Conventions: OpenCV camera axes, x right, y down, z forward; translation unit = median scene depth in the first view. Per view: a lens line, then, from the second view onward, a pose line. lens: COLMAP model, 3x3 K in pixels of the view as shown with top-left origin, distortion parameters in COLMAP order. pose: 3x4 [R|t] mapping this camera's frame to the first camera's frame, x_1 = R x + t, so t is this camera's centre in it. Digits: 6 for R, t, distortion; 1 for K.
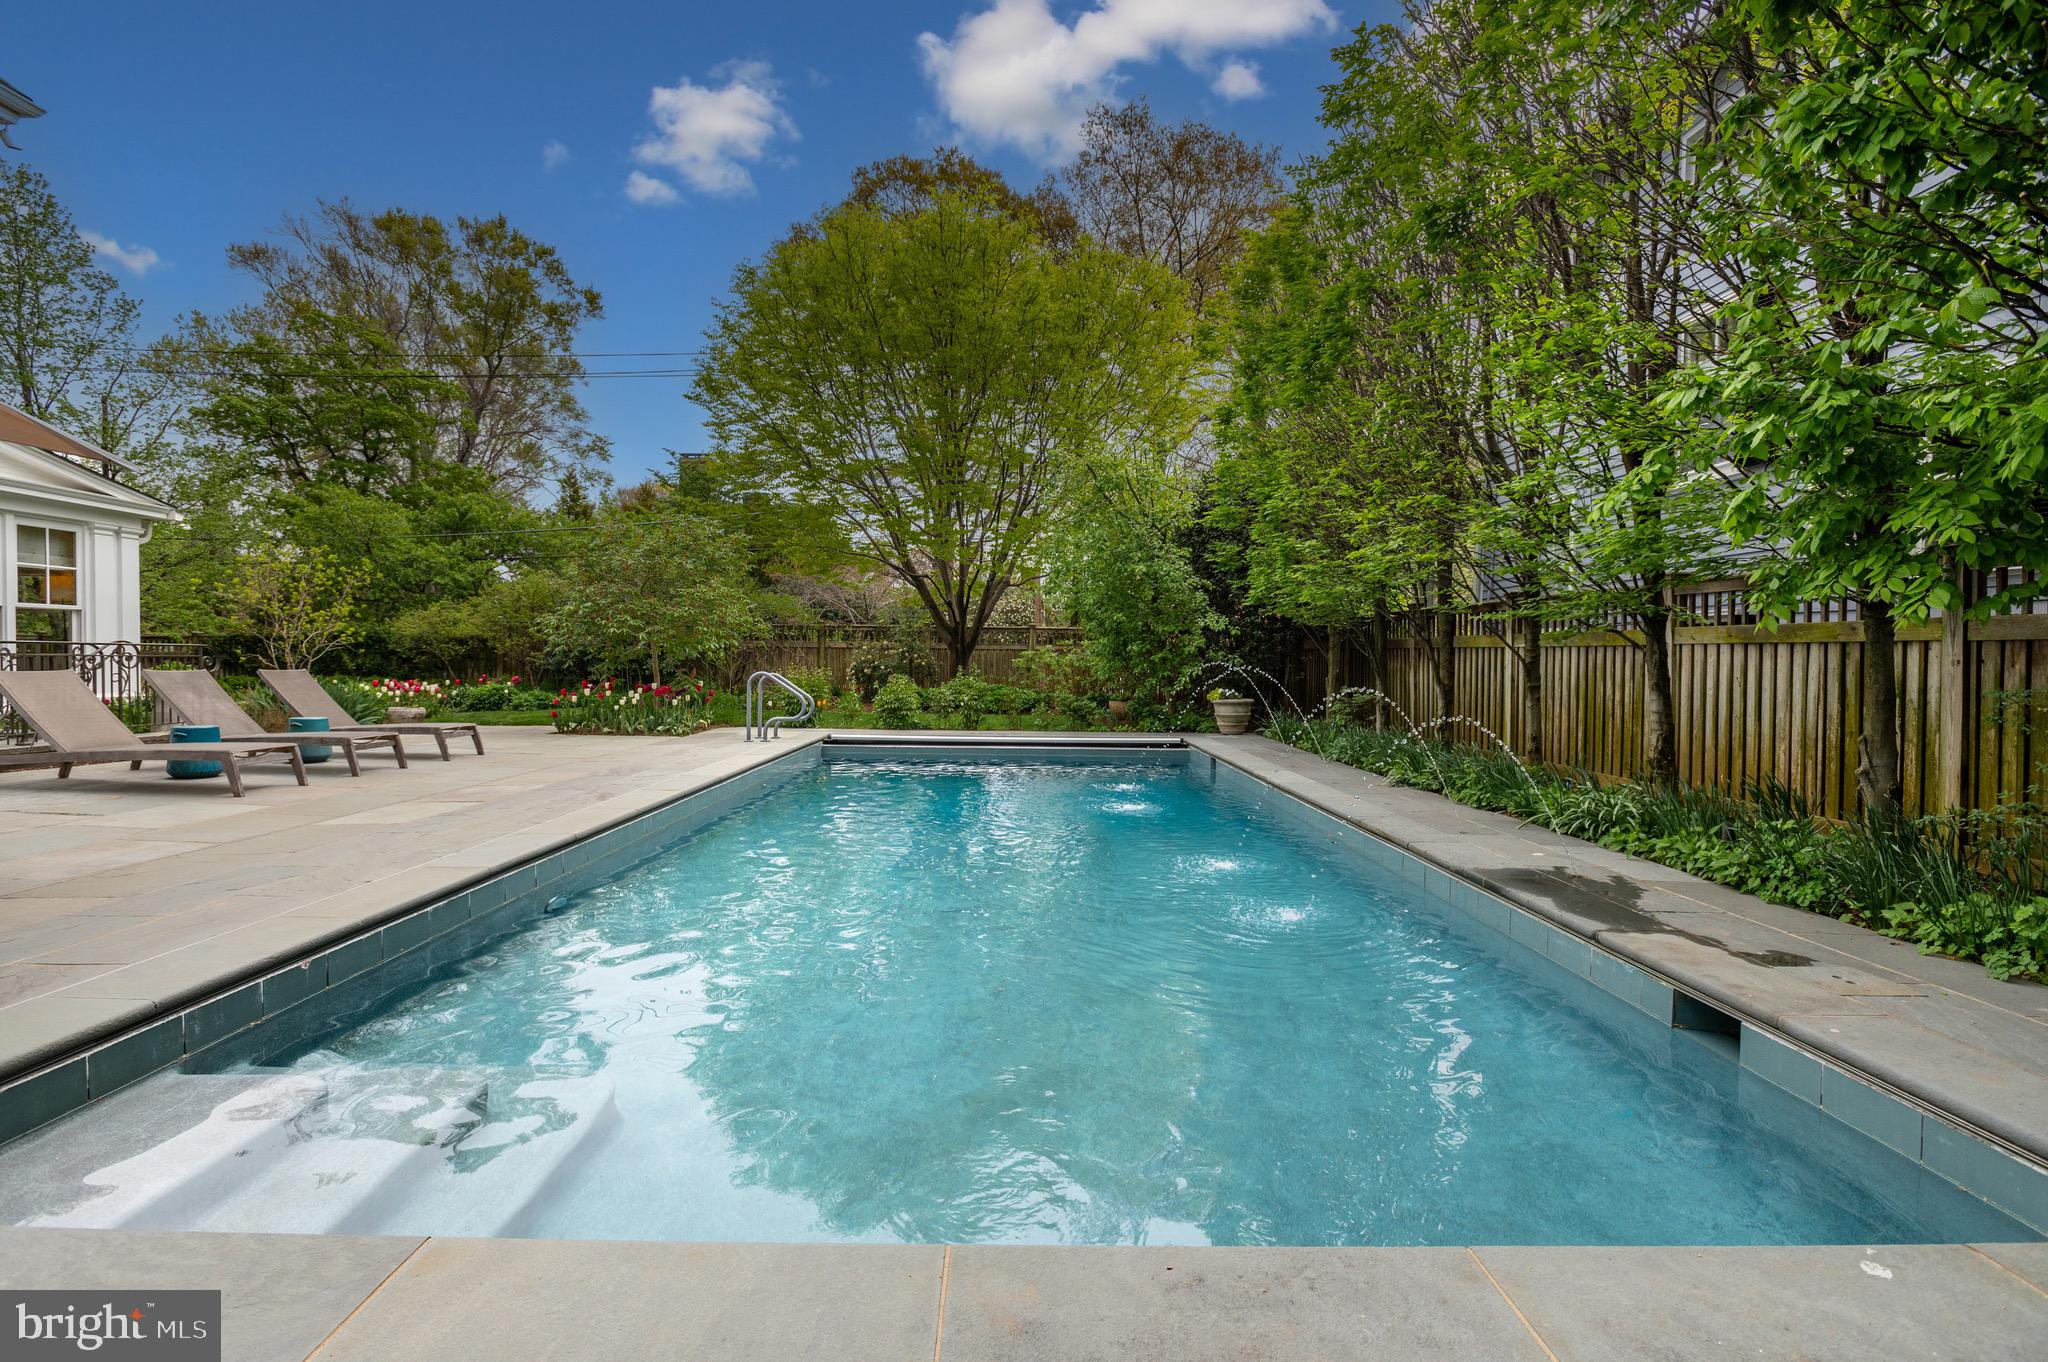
lens RADIAL K [[992.5, 0, 1019.2], [0, 992.5, 682.4], [0, 0, 1]] dist [-0.006655, 0.000952]
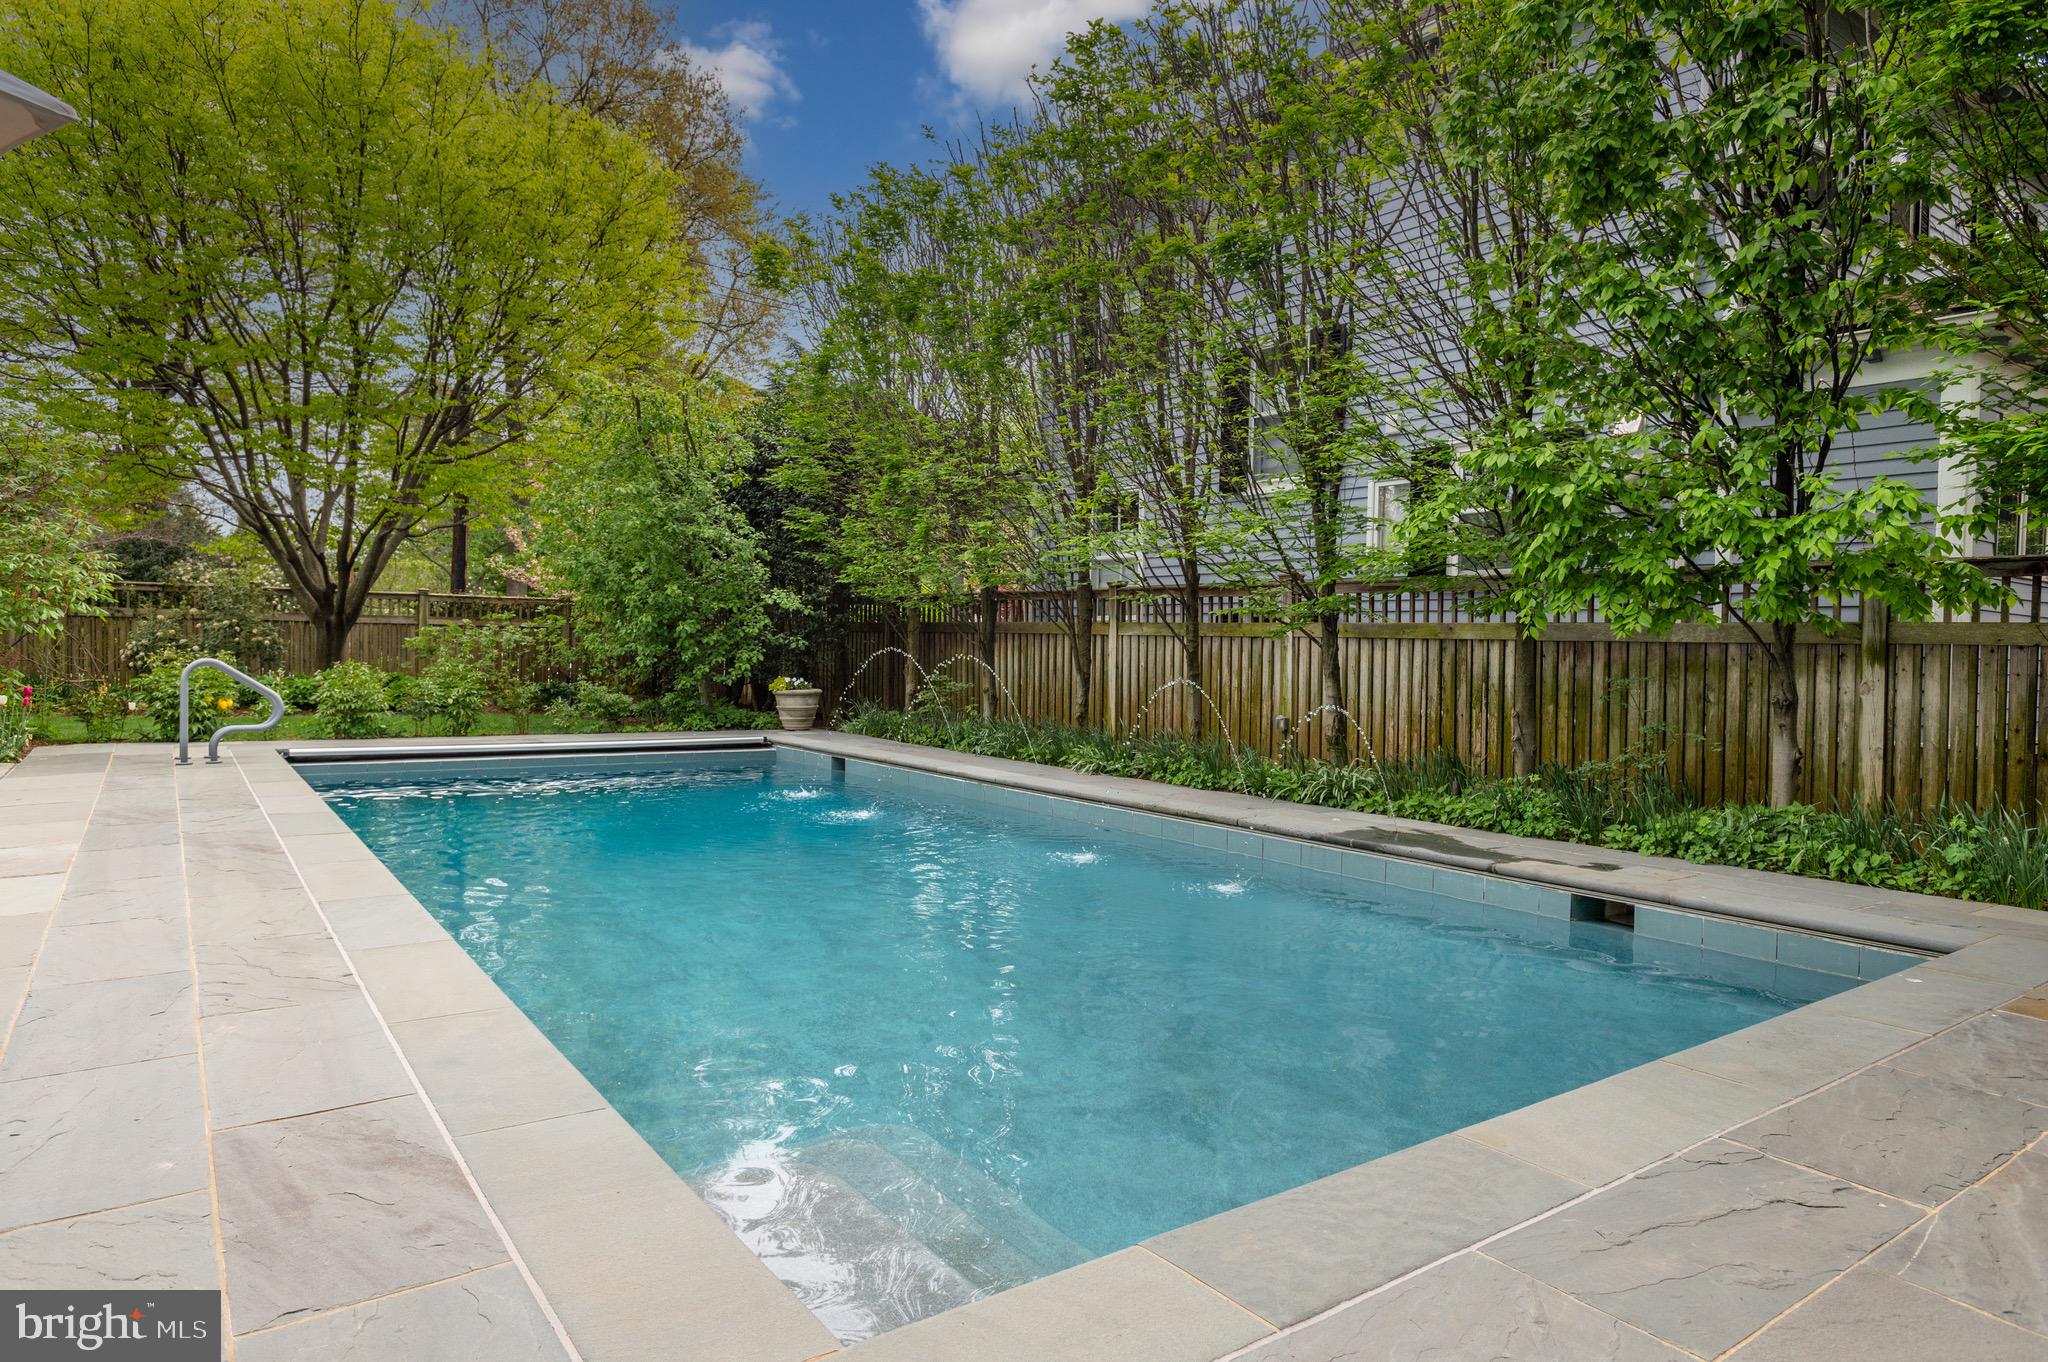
lens RADIAL K [[1239.6, 0, 1027.6], [0, 1239.6, 681.7], [0, 0, 1]] dist [-0.035956, -0.000219]
pose [[0.812226, -0.009611, 0.583264, -0.347193], [0.002151, 0.999907, 0.013481, -0.005428], [-0.583340, -0.009695, 0.812171, 0.016407]]
